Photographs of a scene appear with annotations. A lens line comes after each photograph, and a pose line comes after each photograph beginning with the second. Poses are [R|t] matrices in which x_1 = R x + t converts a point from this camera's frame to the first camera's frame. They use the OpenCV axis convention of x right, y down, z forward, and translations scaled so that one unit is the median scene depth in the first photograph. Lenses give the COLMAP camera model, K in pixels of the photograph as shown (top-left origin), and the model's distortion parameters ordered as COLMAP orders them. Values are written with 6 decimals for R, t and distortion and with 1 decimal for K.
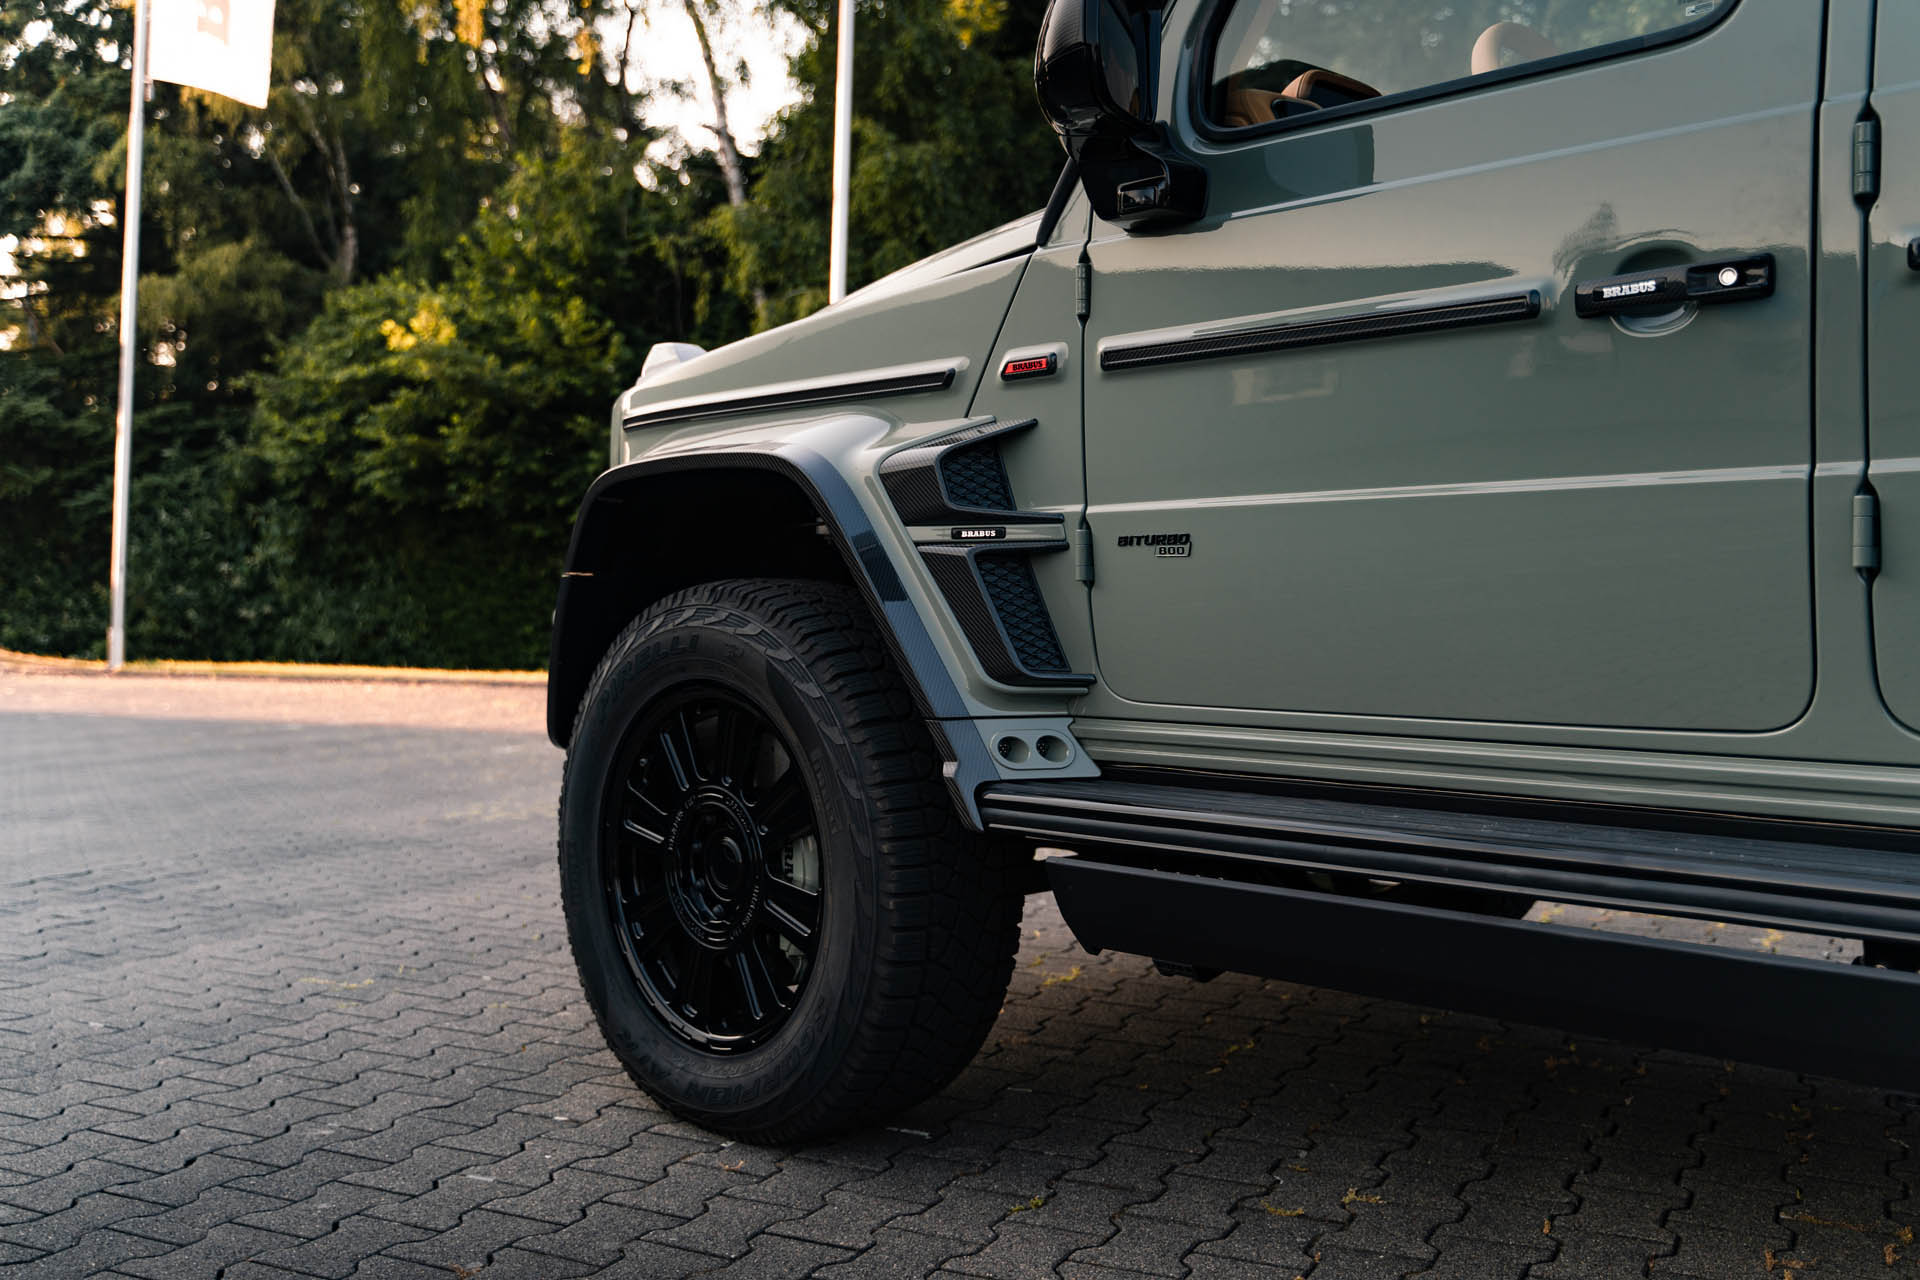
lens RADIAL K [[1796.8, 0, 957.3], [0, 1796.8, 607.8], [0, 0, 1]] dist [-0.002973, -0.002035]
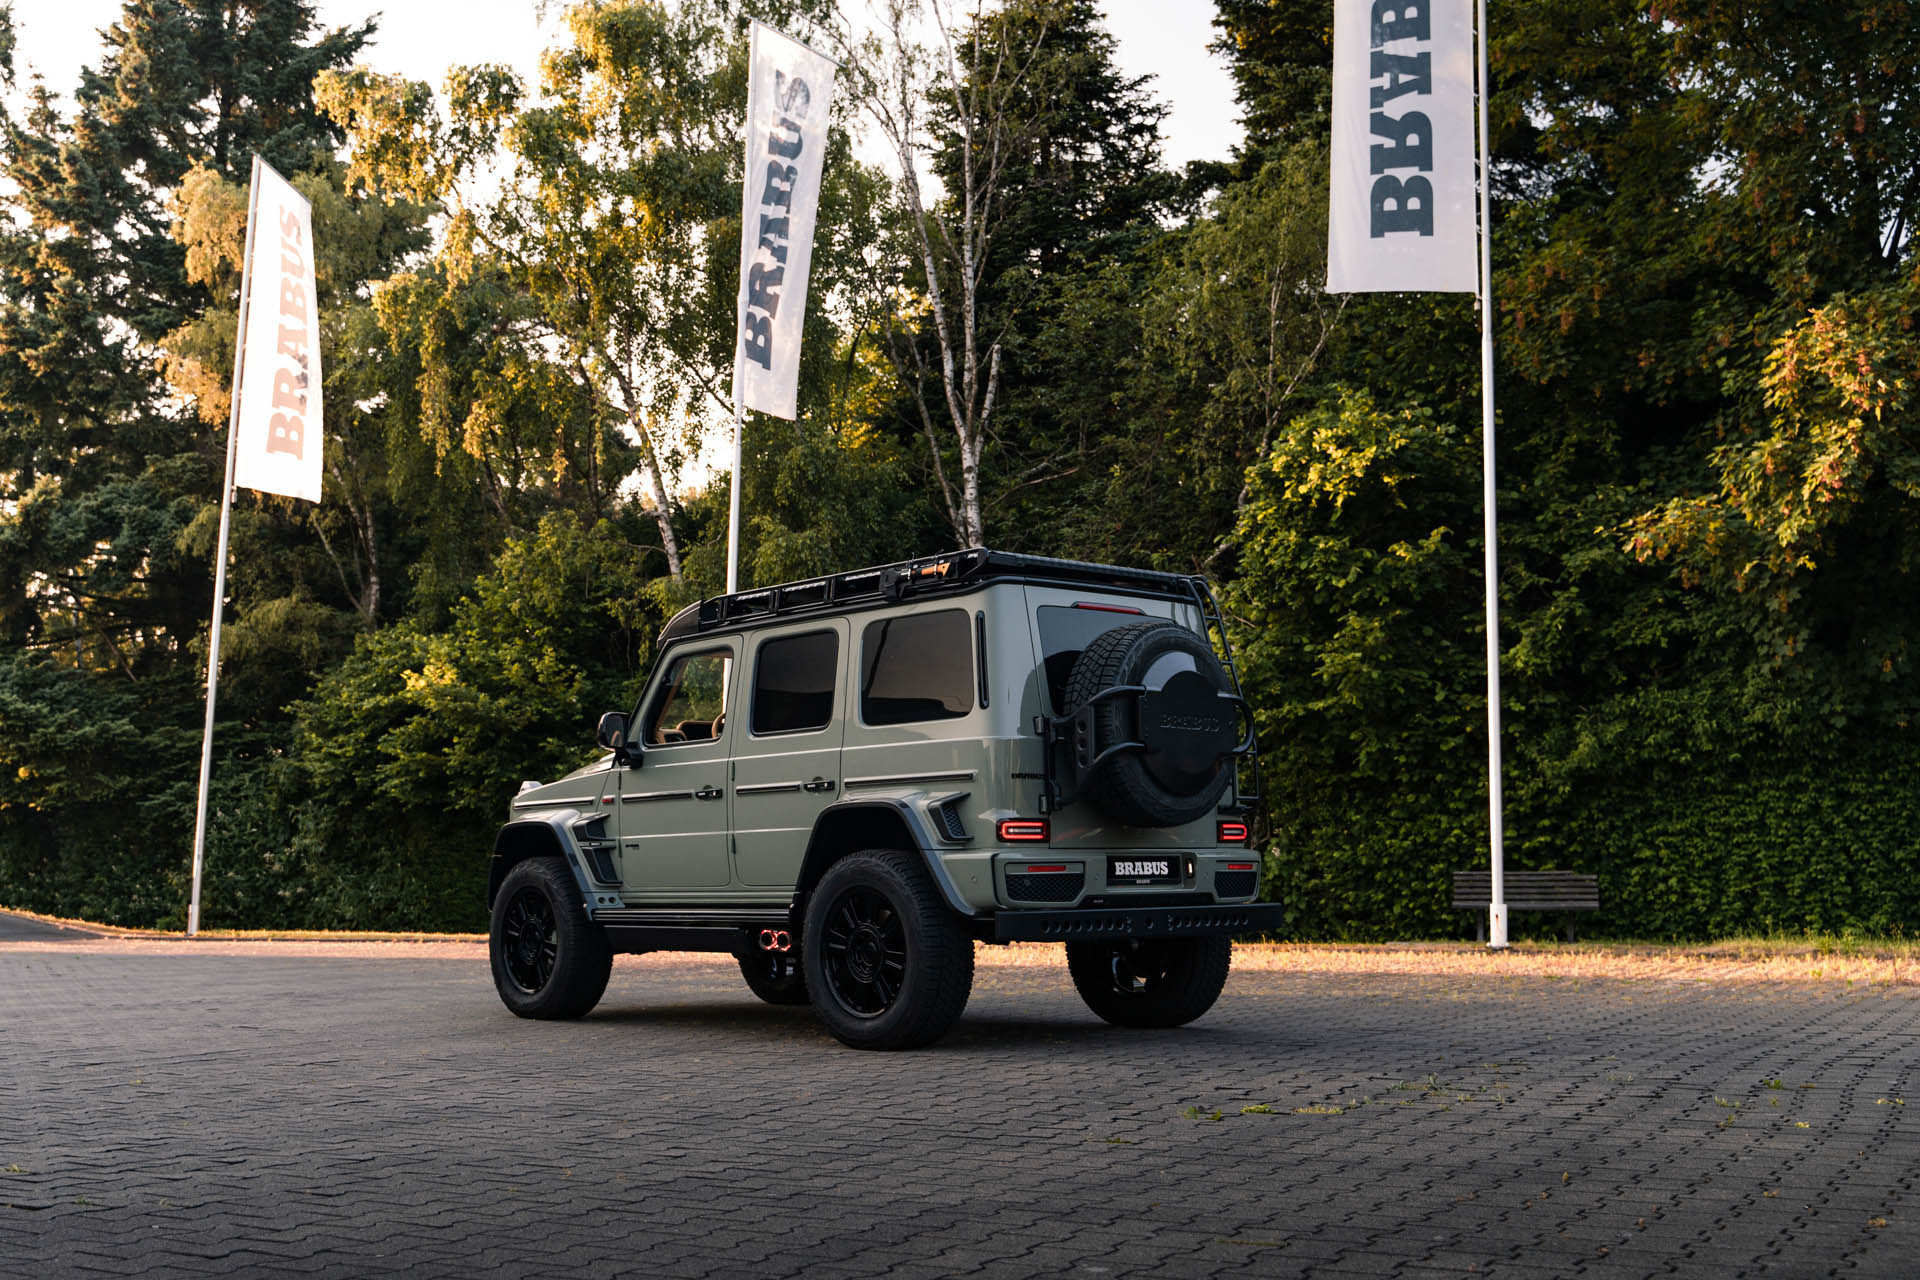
lens RADIAL K [[1873.4, 0, 857.9], [0, 1873.4, 626.7], [0, 0, 1]] dist [-0.003415, 0.003546]
pose [[0.998239, -0.014208, -0.057590, 0.087576], [0.005920, 0.989906, -0.141605, 0.007499], [0.059020, 0.141015, 0.988247, -0.322620]]
